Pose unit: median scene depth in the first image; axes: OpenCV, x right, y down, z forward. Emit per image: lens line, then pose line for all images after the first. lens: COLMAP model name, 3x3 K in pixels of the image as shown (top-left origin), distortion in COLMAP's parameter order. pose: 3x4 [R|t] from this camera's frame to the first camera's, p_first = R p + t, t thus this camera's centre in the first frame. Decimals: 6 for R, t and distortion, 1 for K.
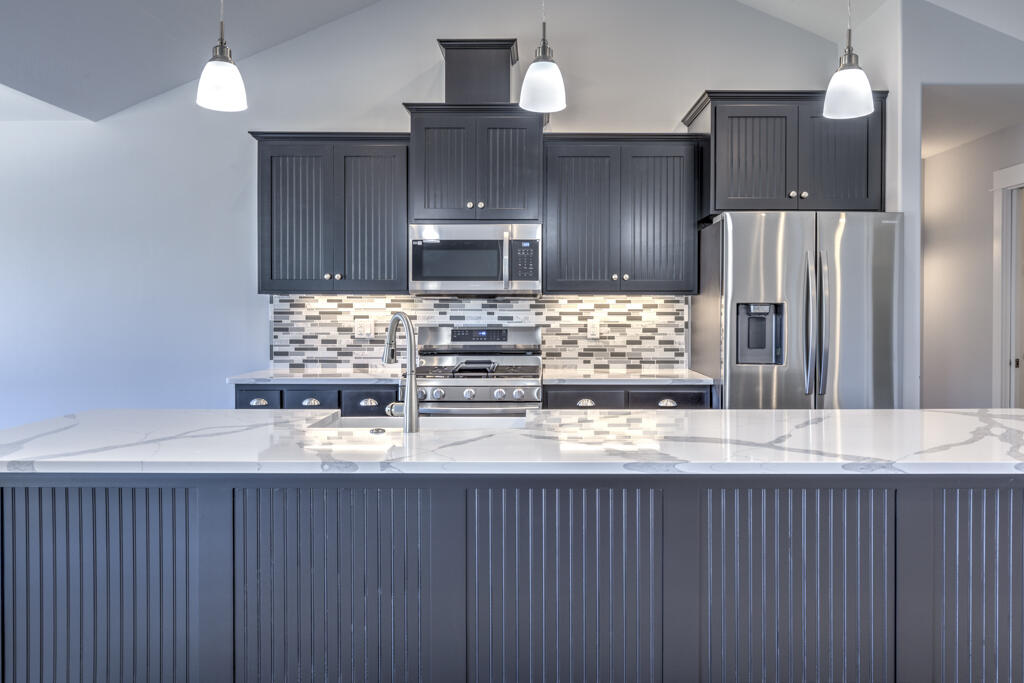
lens RADIAL K [[731.8, 0, 546.7], [0, 731.8, 325.2], [0, 0, 1]] dist [0.008768, -0.003690]
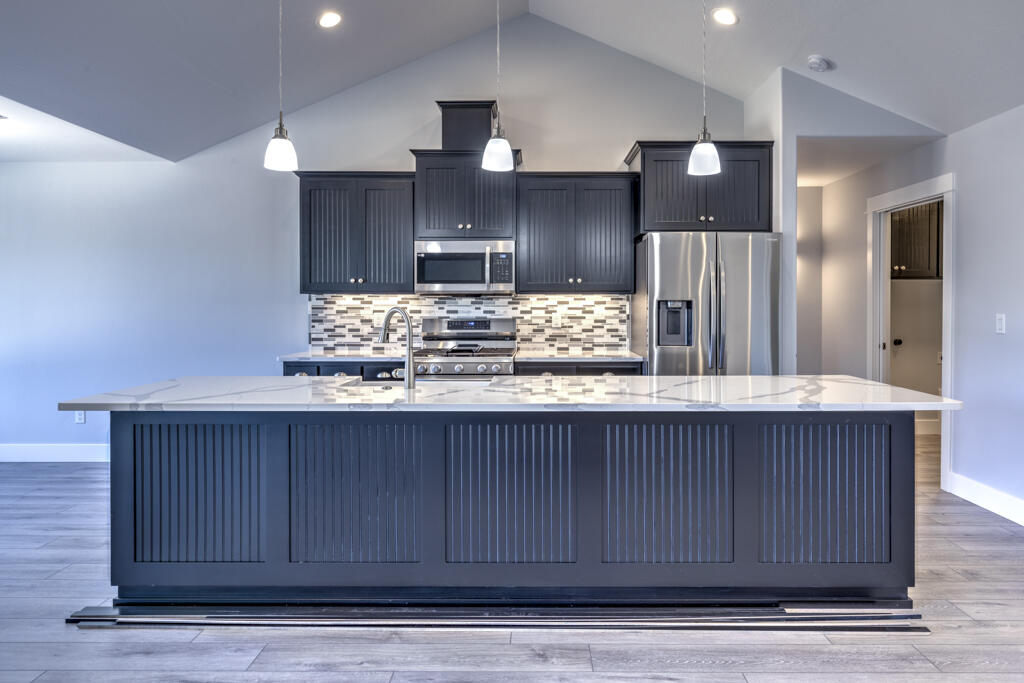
lens RADIAL K [[632.9, 0, 547.3], [0, 632.9, 319.4], [0, 0, 1]] dist [0.003717, -0.005847]
pose [[0.999981, -0.001439, 0.005952, 0.040911], [0.001438, 0.999999, 0.000092, 0.003676], [-0.005952, -0.000084, 0.999982, -0.131807]]
